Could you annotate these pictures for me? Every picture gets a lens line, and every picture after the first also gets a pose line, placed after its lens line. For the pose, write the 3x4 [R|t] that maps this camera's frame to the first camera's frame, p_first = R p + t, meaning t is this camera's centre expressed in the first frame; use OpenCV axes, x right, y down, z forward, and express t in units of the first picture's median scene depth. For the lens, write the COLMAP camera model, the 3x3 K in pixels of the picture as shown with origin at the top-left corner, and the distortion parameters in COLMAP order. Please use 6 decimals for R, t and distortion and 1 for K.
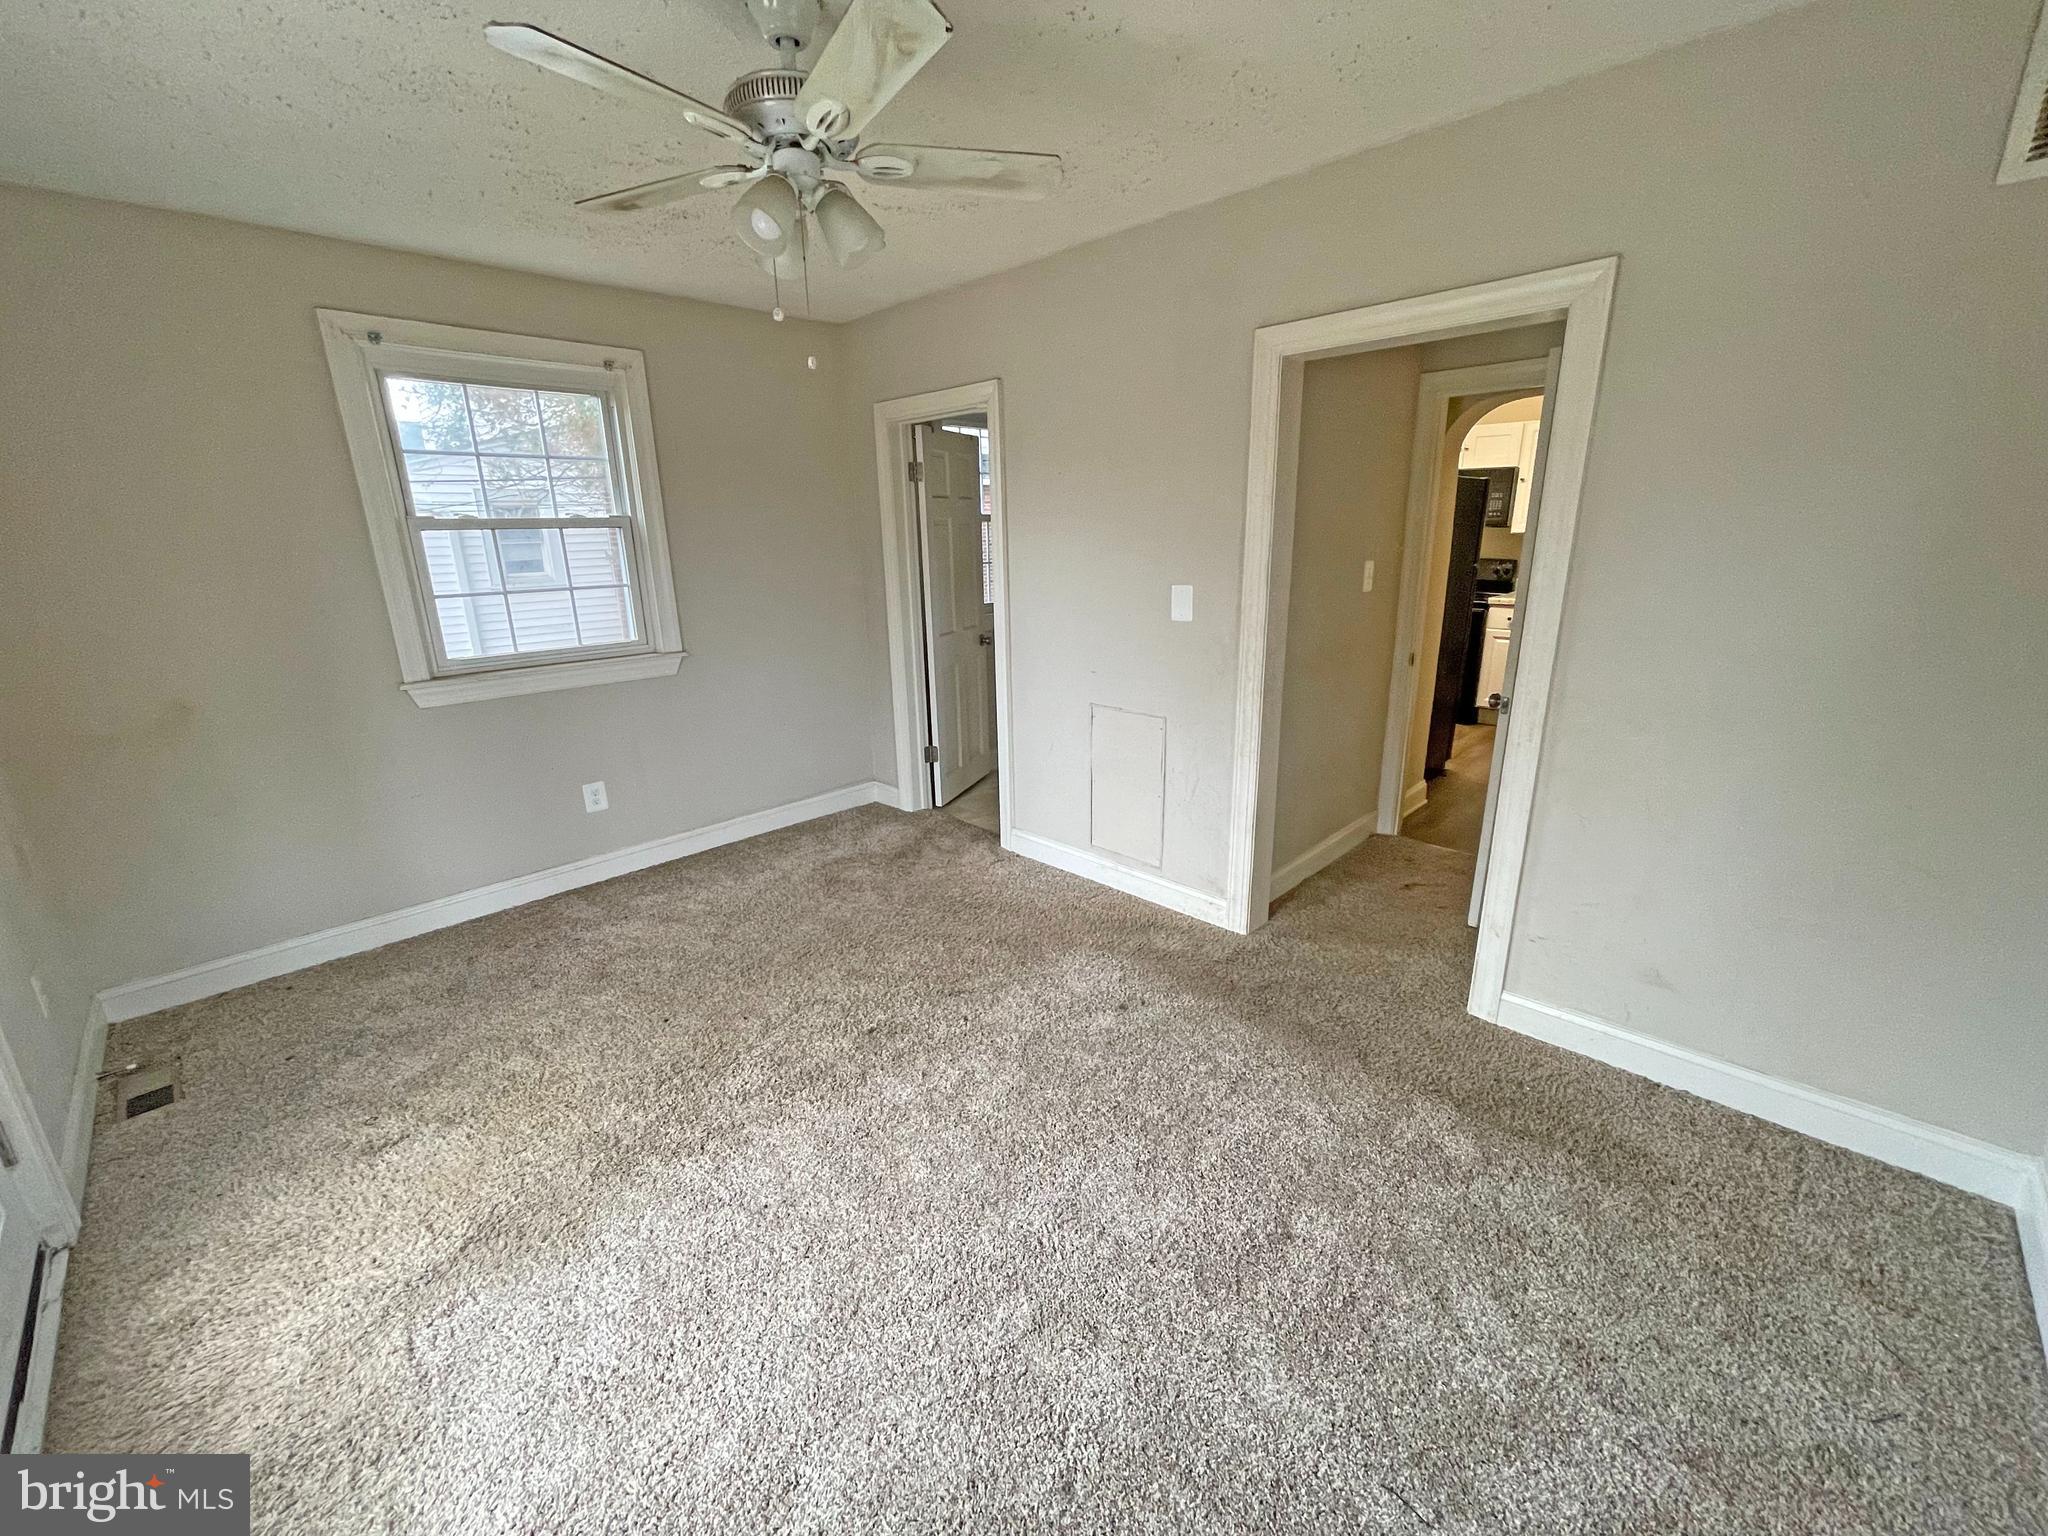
lens RADIAL K [[827.9, 0, 1017.6], [0, 827.9, 763.0], [0, 0, 1]] dist [0.000463, -0.000294]
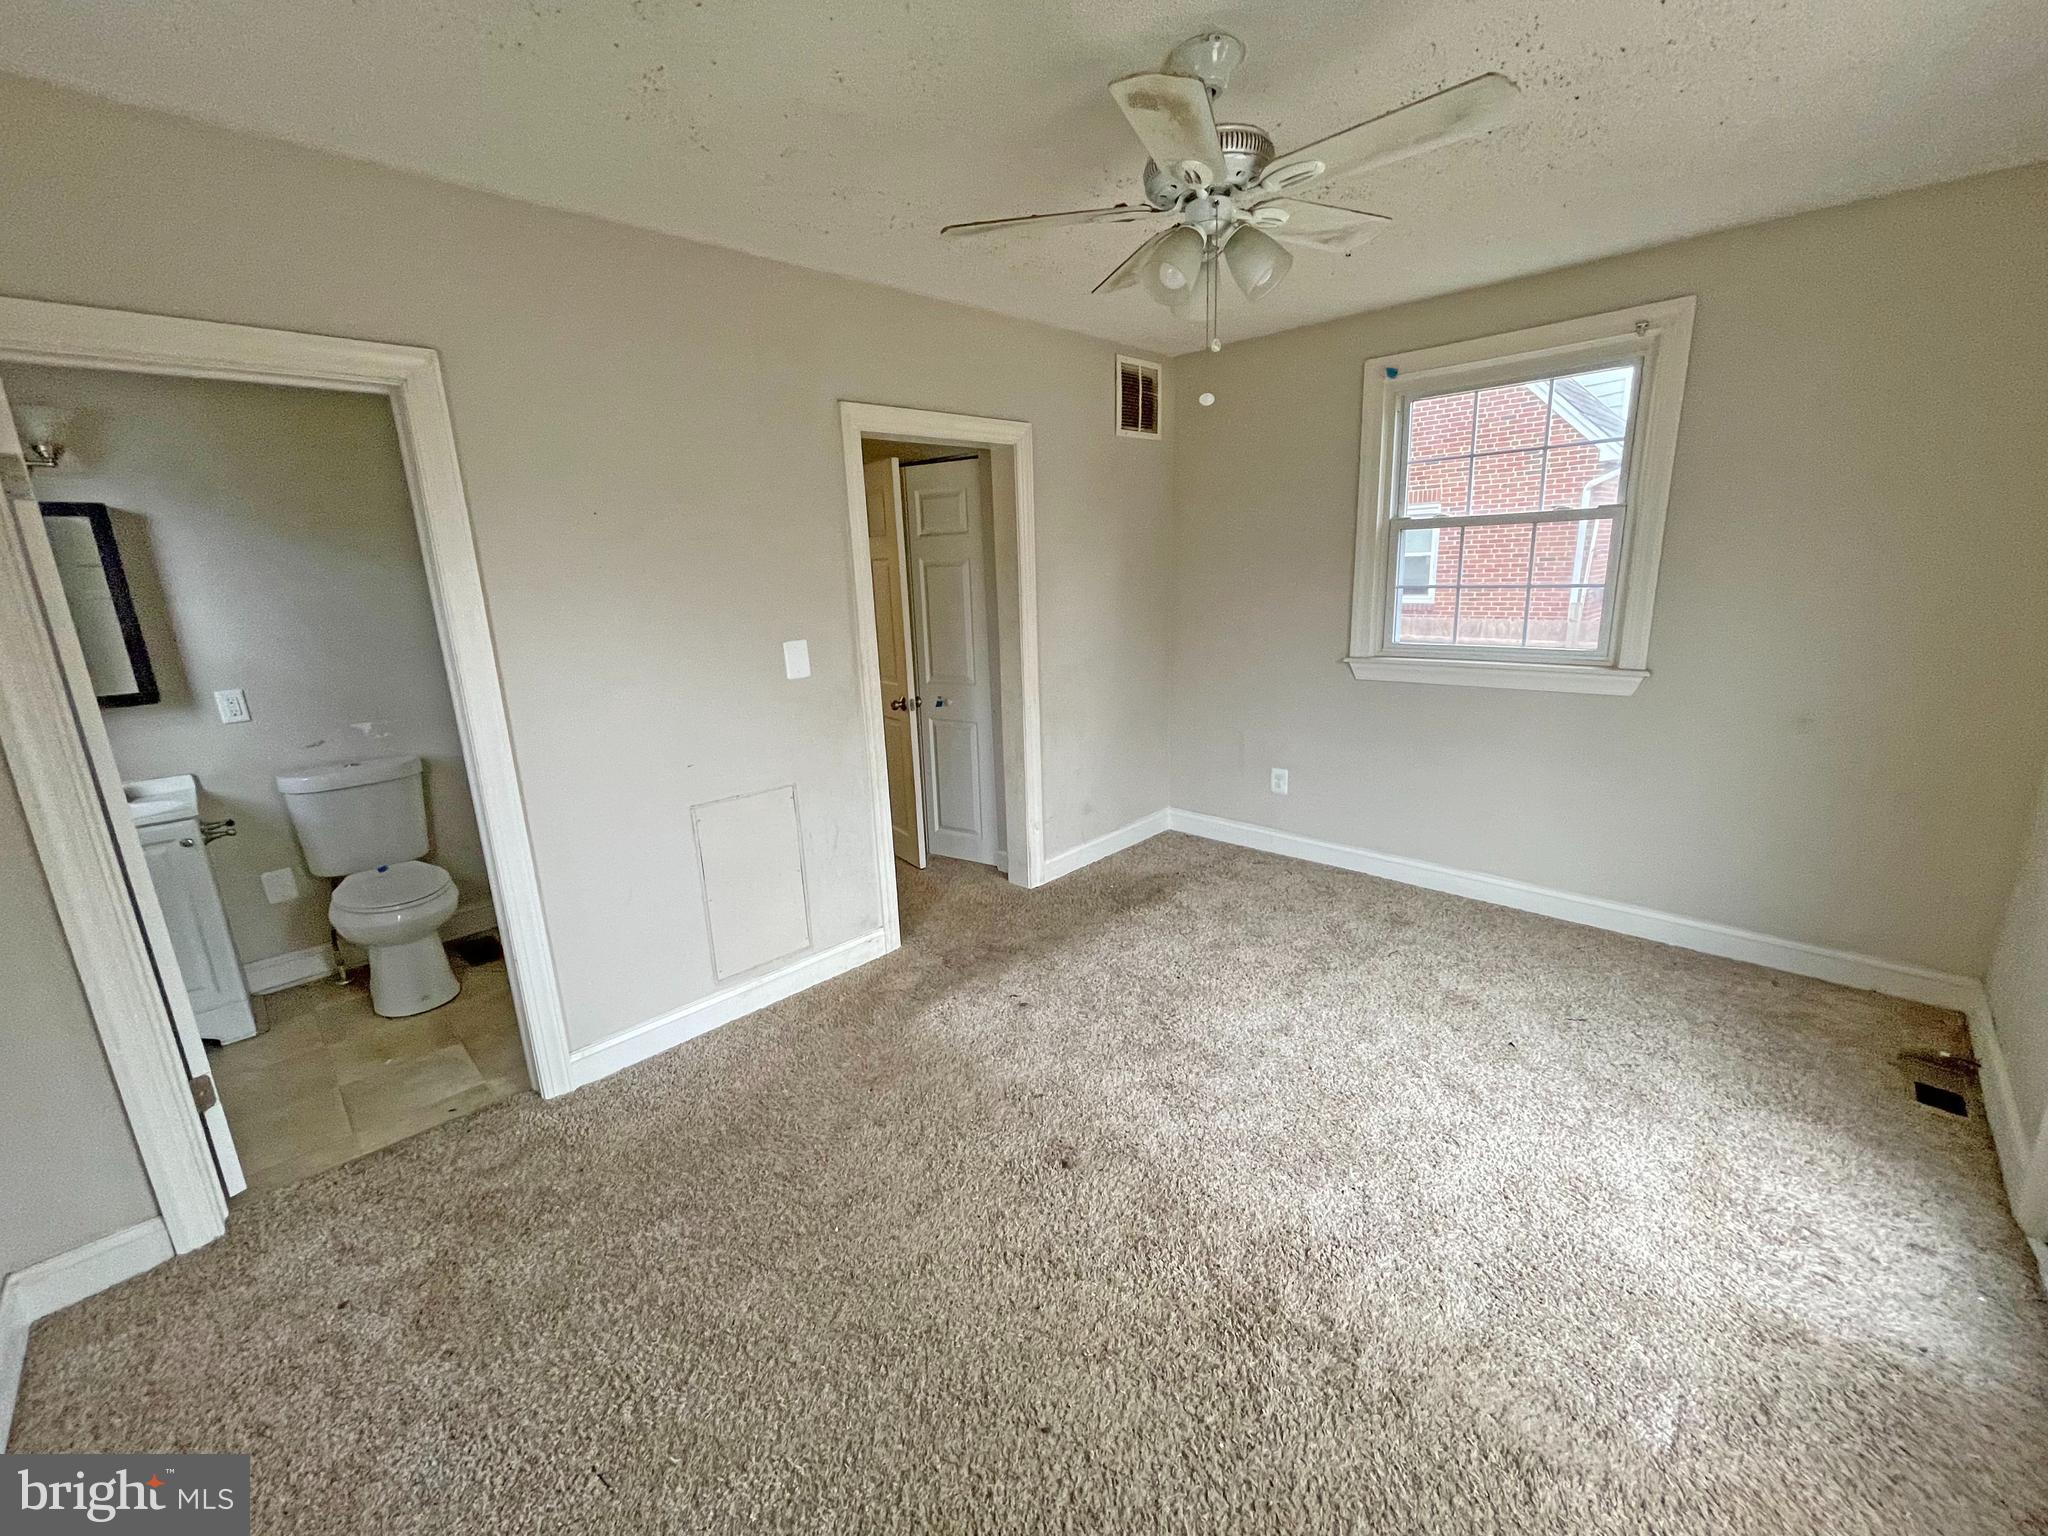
lens RADIAL K [[827.9, 0, 1017.6], [0, 827.9, 763.0], [0, 0, 1]] dist [0.000463, -0.000294]
pose [[-0.006156, -0.213616, 0.976898, -0.750150], [0.314251, 0.927011, 0.204688, -0.194854], [-0.949320, 0.308251, 0.061422, 0.724782]]
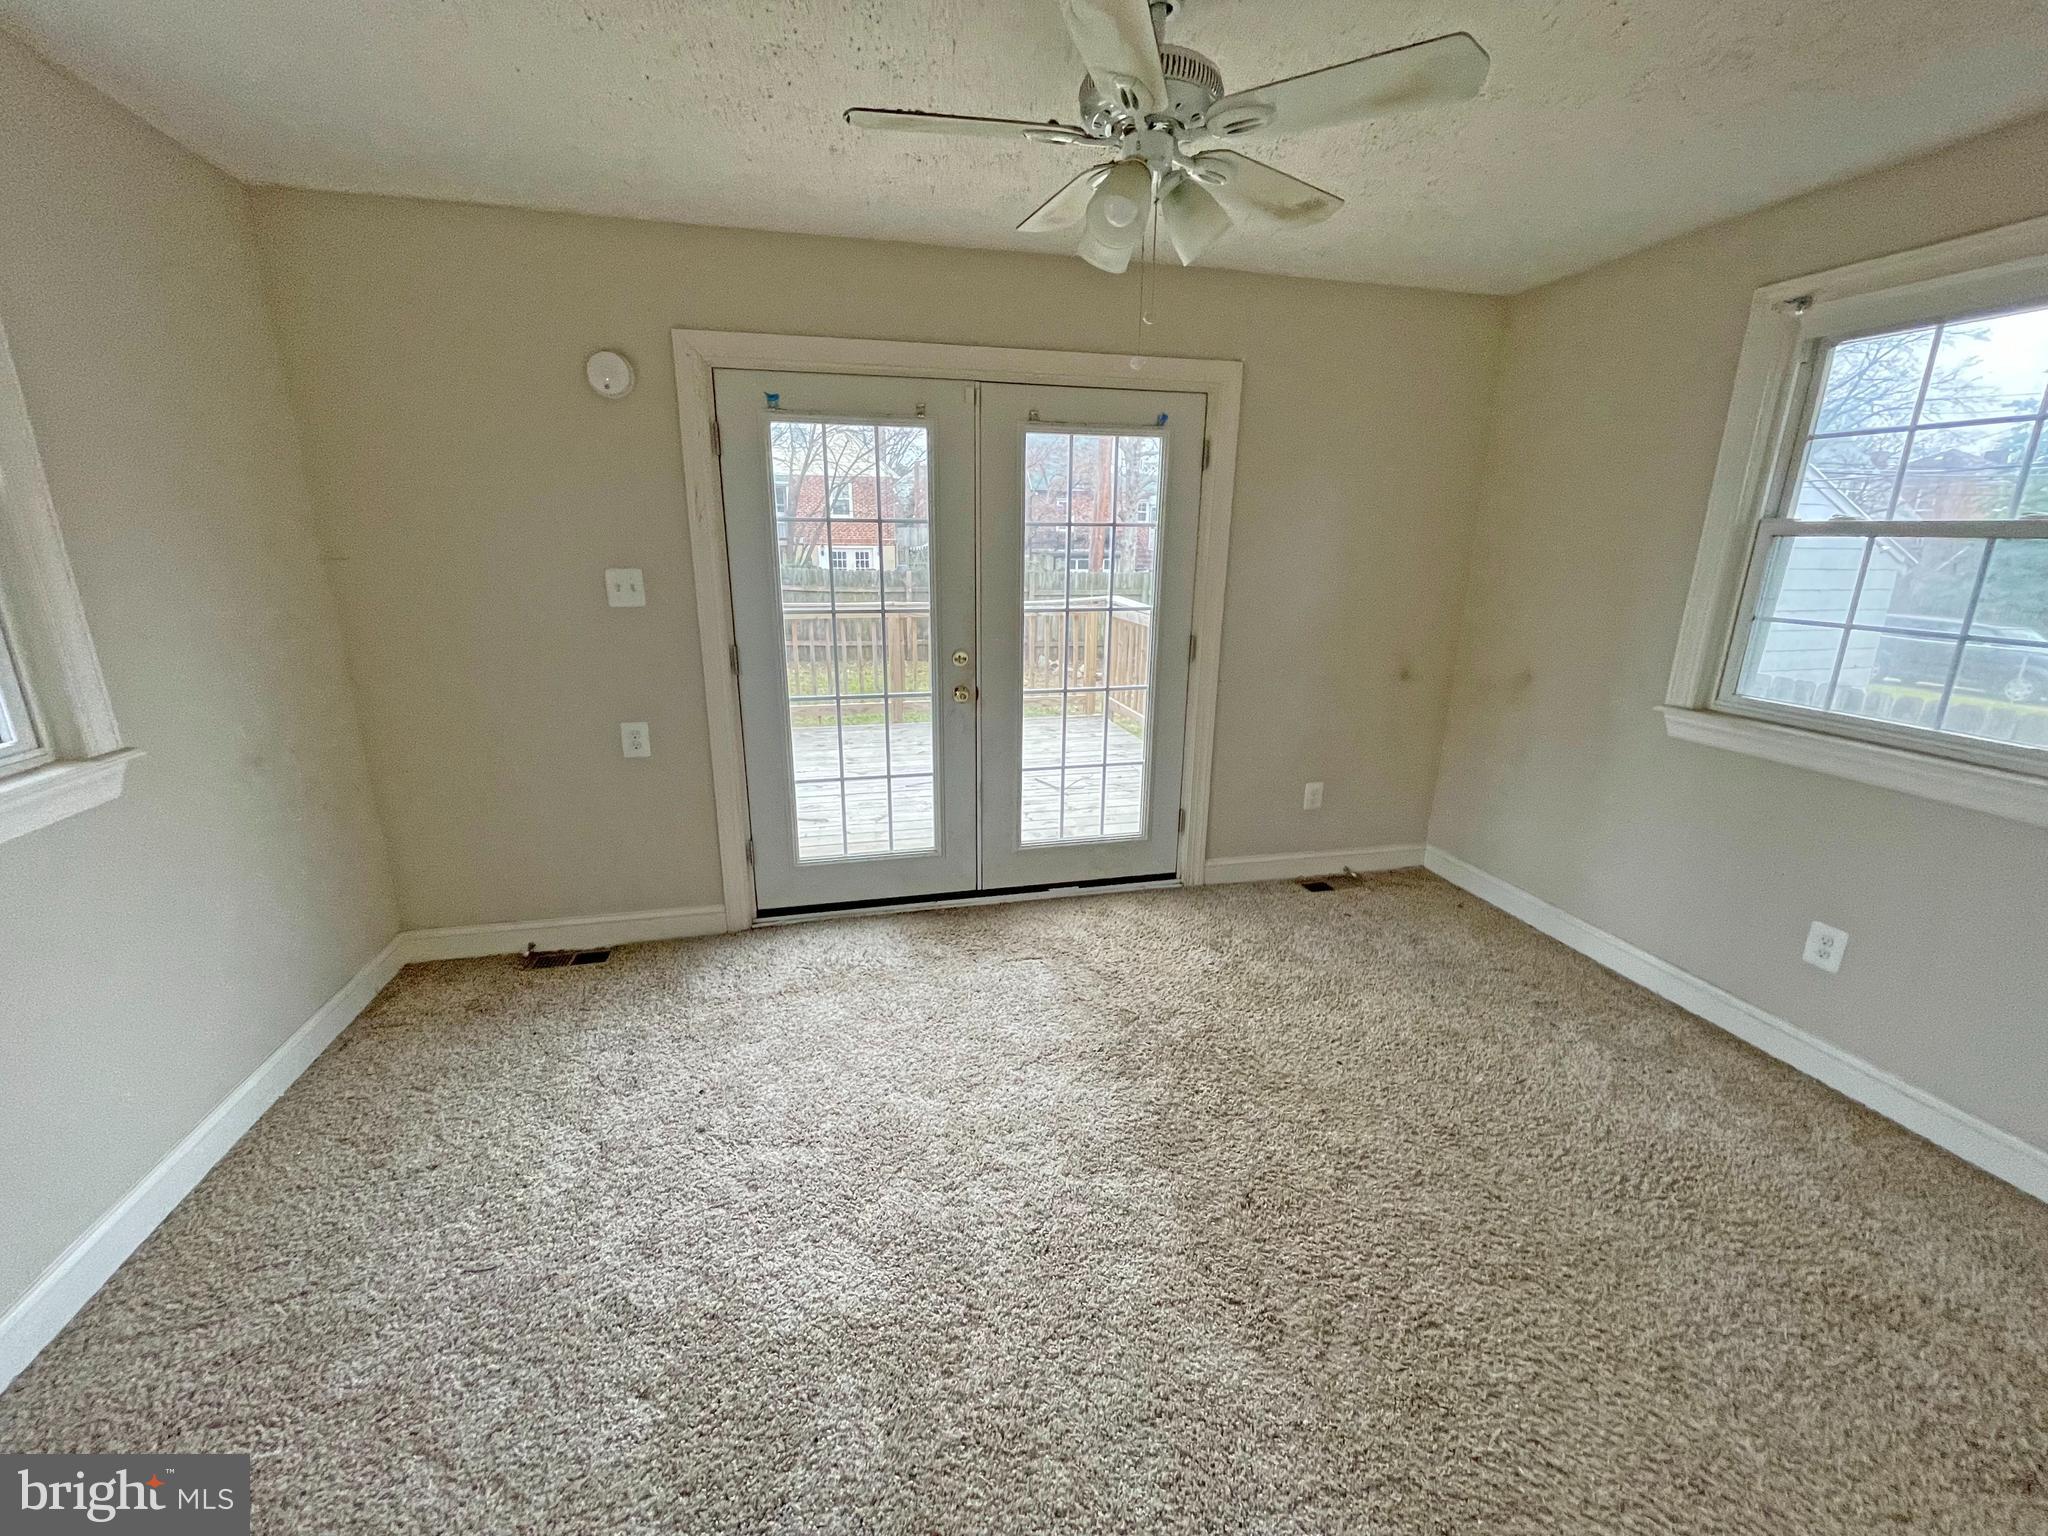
lens RADIAL K [[827.9, 0, 1017.6], [0, 827.9, 763.0], [0, 0, 1]] dist [0.000463, -0.000294]
pose [[-0.522026, 0.241741, -0.817955, 0.382605], [-0.234094, 0.881561, 0.409940, -0.243671], [0.820176, 0.405478, -0.403608, 0.808471]]
